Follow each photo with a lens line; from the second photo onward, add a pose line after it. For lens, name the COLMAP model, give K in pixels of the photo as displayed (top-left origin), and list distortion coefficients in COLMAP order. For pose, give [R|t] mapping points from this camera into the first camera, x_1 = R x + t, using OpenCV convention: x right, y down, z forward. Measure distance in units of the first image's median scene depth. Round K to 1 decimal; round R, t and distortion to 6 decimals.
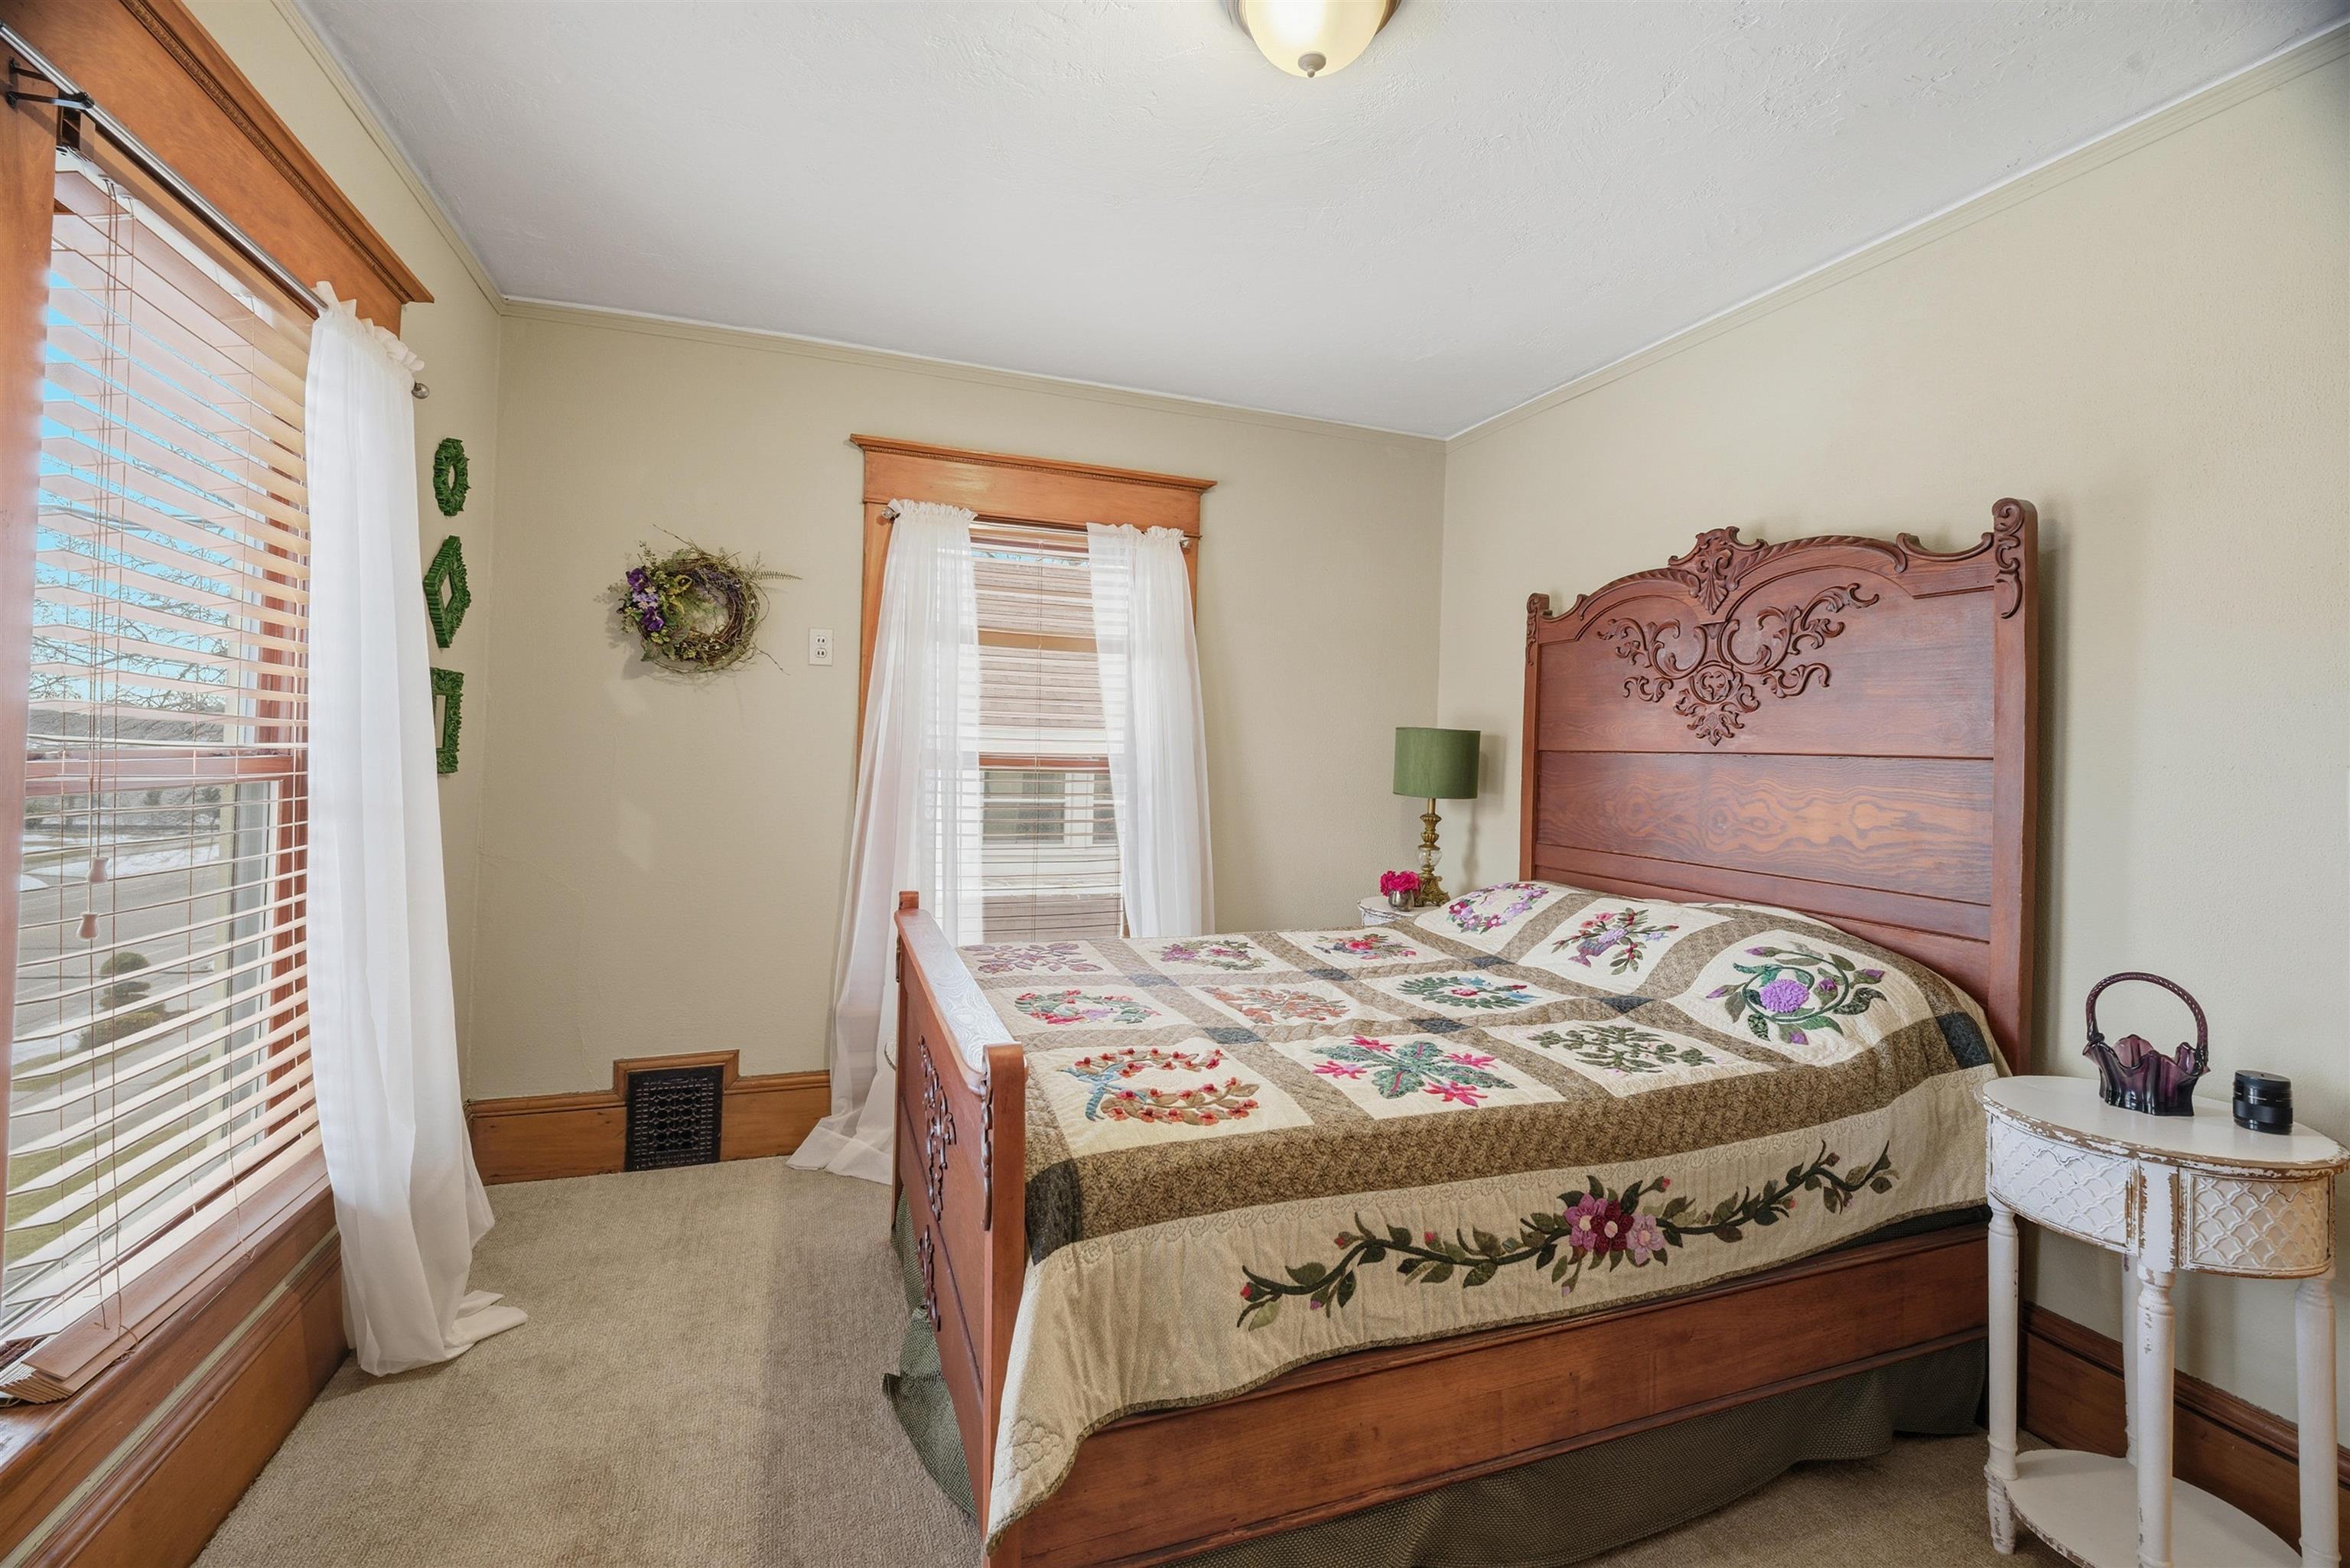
lens RADIAL K [[991.1, 0, 1186.7], [0, 991.1, 750.3], [0, 0, 1]] dist [0.001010, -0.009174]
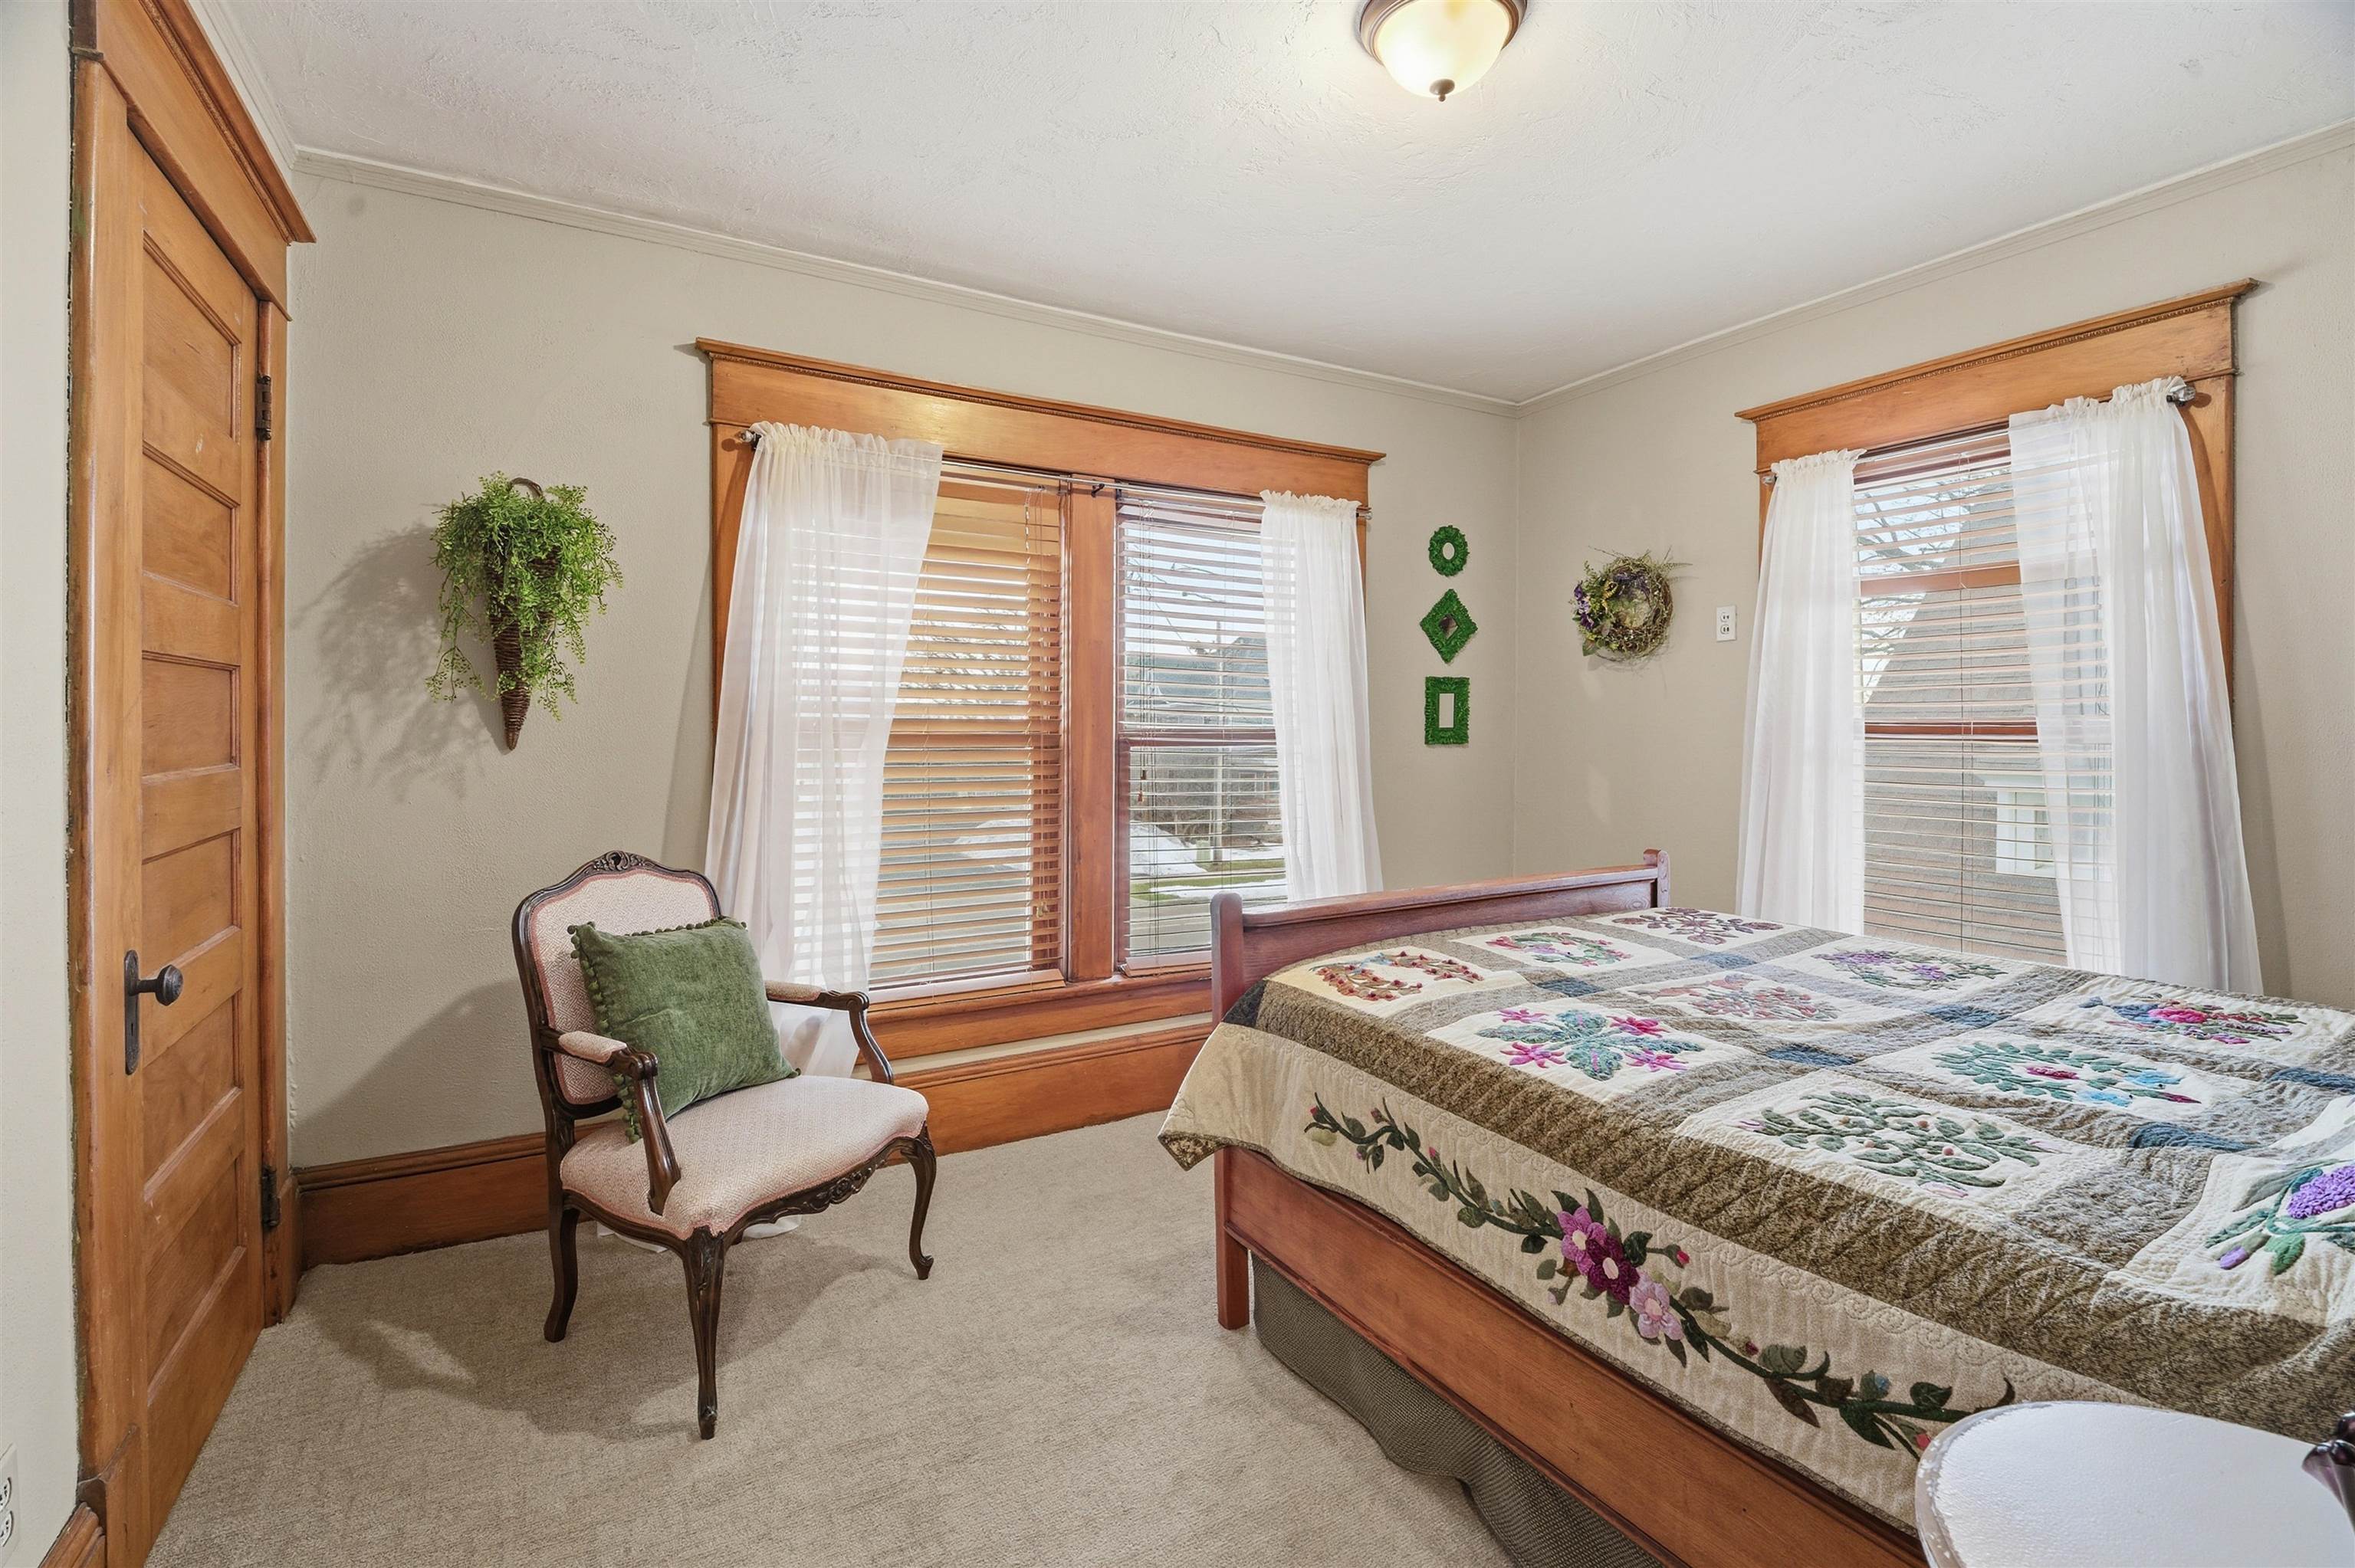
lens RADIAL K [[993.2, 0, 1189.2], [0, 993.2, 750.2], [0, 0, 1]] dist [0.001010, -0.009174]
pose [[0.203130, -0.002626, -0.979148, 1.170512], [0.012537, 0.999921, -0.000081, 0.048337], [0.979071, -0.012259, 0.203147, 0.495508]]
